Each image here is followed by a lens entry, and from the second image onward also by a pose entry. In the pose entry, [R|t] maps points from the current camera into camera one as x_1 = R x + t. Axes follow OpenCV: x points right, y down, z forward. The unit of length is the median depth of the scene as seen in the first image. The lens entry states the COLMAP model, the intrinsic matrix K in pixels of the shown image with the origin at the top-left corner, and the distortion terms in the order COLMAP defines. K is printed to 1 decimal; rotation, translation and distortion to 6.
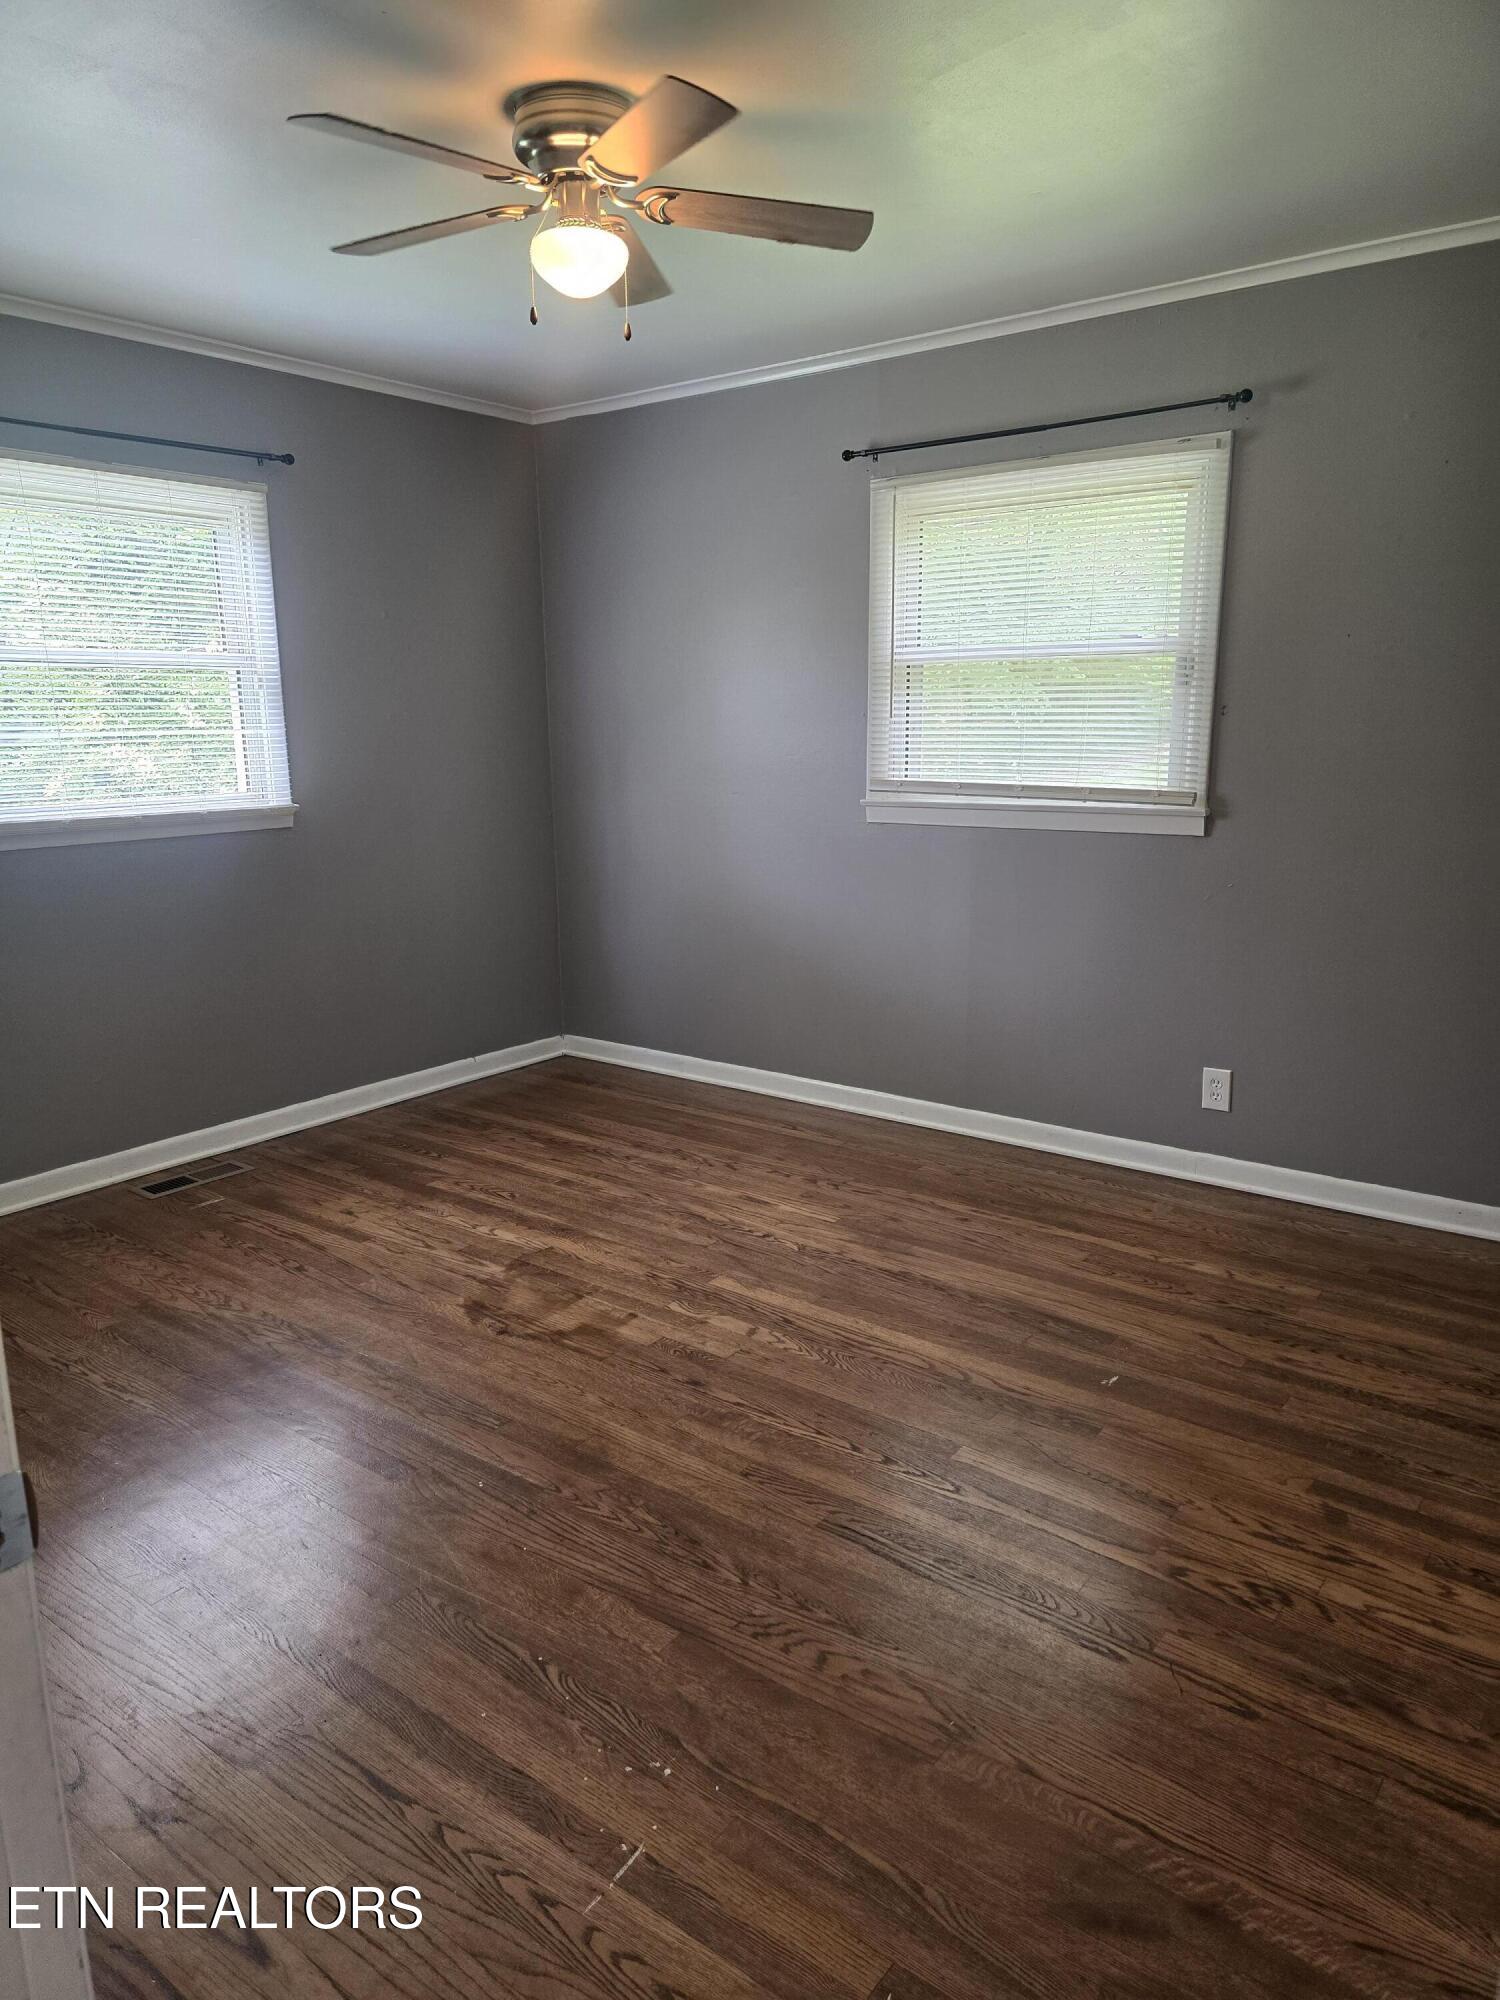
lens RADIAL K [[1340.5, 0, 750.0], [0, 1340.5, 1000.0], [0, 0, 1]] dist [0.078992, -0.067942]
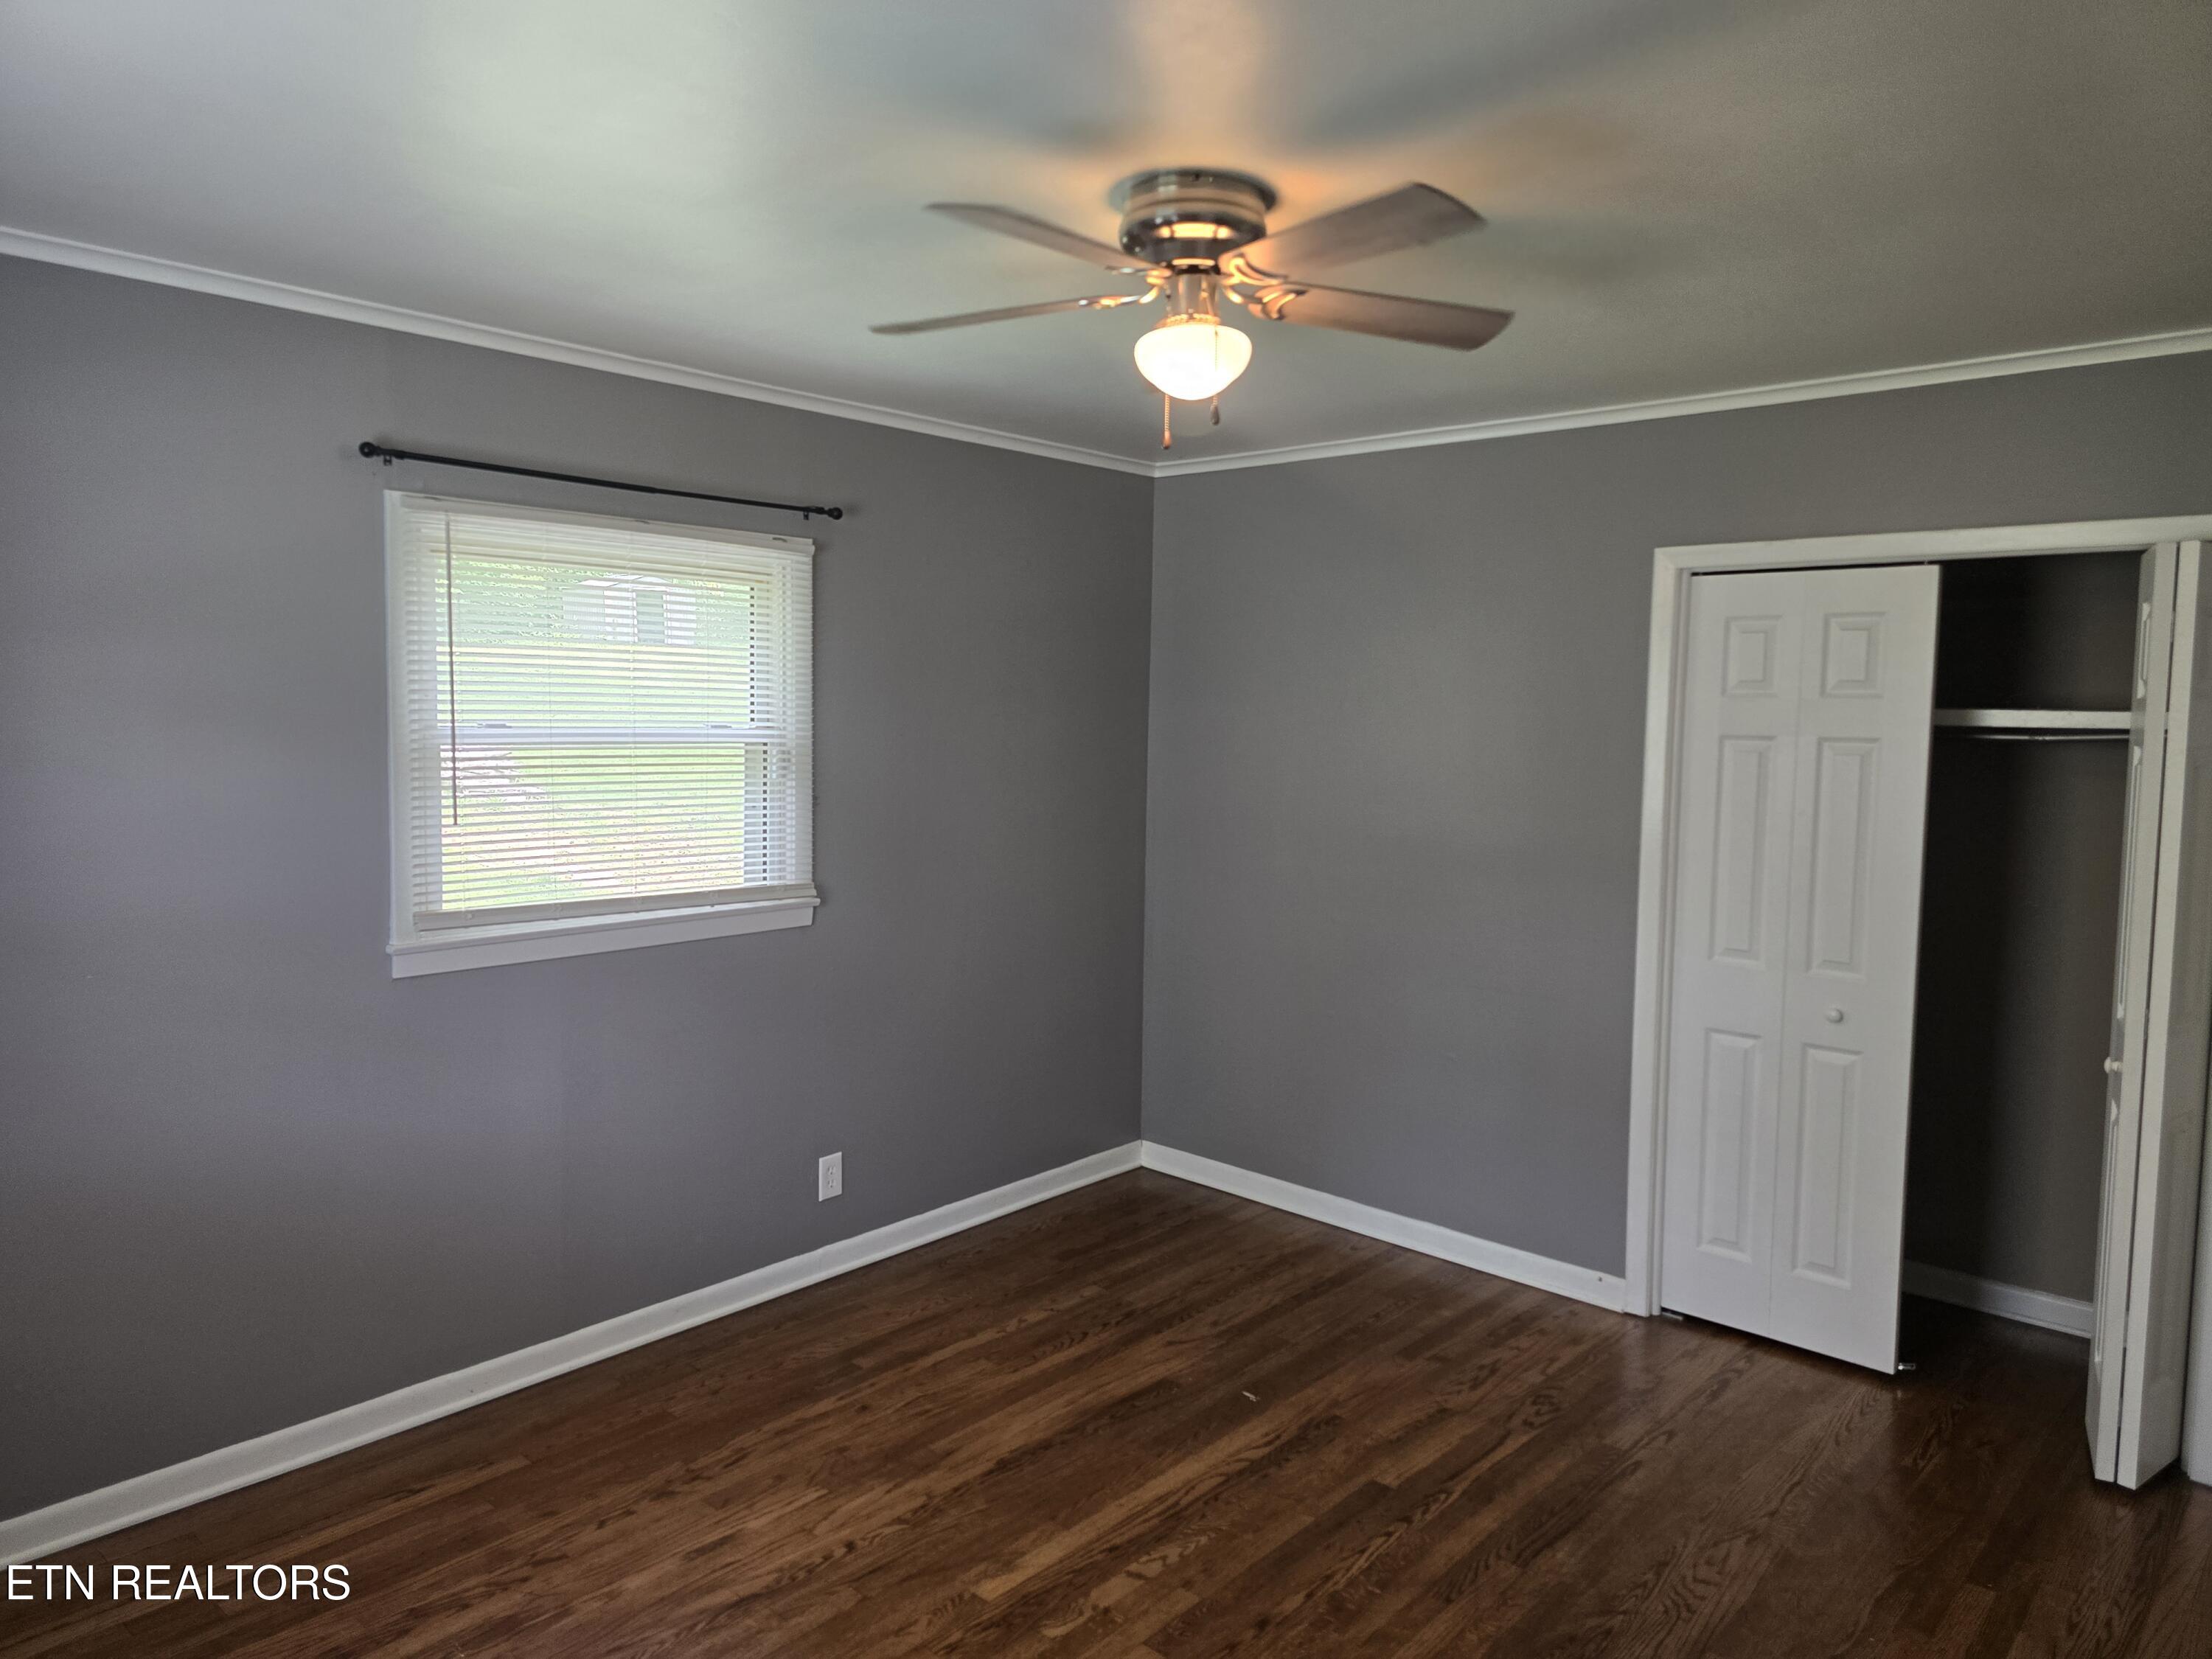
lens RADIAL K [[1482.5, 0, 1099.1], [0, 1482.5, 827.8], [0, 0, 1]] dist [0.078992, -0.067942]
pose [[0.079551, -0.075393, 0.993976, -0.785072], [0.193625, 0.979313, 0.058784, -0.234157], [-0.977845, 0.187782, 0.092503, 0.748384]]
